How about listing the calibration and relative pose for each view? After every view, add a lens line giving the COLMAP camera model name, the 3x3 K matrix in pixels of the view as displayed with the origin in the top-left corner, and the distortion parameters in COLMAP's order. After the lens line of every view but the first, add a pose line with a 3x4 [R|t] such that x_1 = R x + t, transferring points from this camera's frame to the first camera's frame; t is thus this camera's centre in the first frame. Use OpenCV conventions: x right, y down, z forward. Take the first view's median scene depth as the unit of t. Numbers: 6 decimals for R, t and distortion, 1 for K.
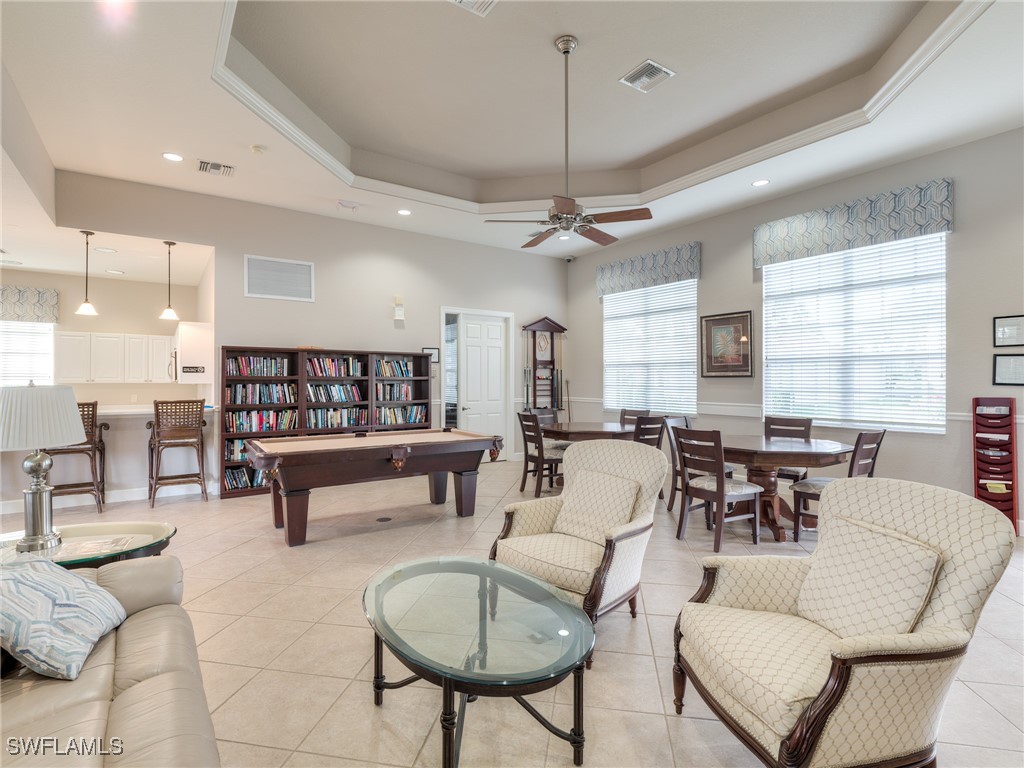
lens RADIAL K [[489.5, 0, 512.0], [0, 489.5, 384.0], [0, 0, 1]] dist [-0.001726, -0.000504]
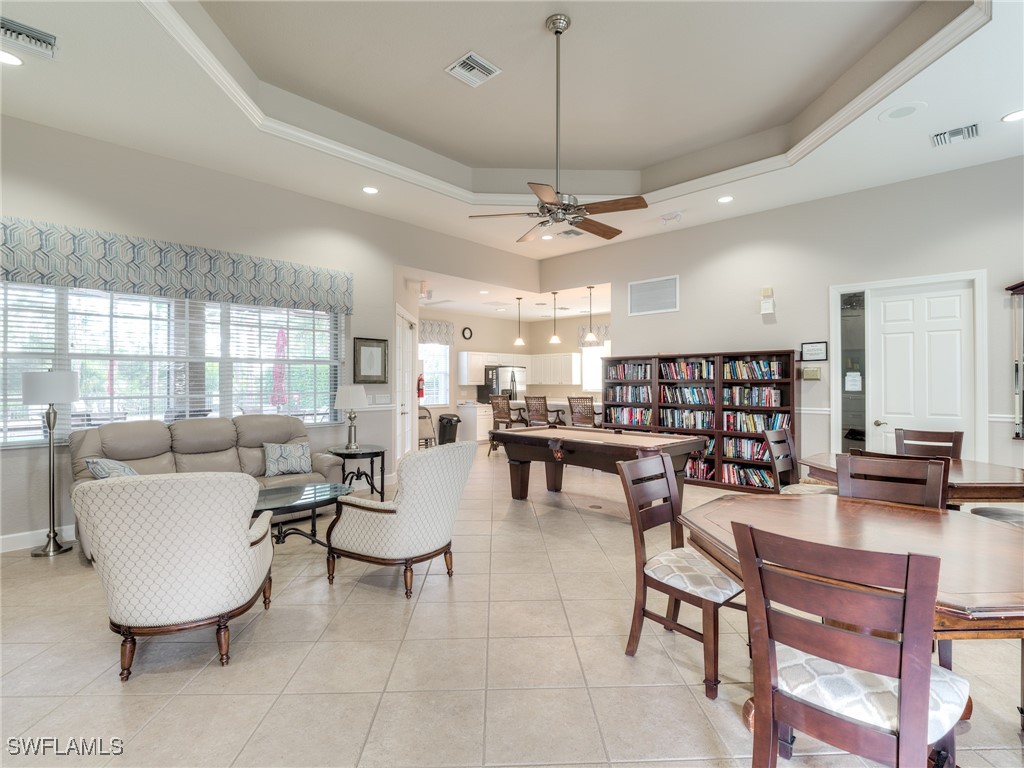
lens RADIAL K [[503.4, 0, 512.0], [0, 503.4, 384.0], [0, 0, 1]] dist [-0.001053, -0.000228]
pose [[0.213358, 0.001920, -0.976972, 0.616076], [-0.007286, 0.999973, 0.000374, -0.003356], [0.976947, 0.007038, 0.213366, 0.410843]]
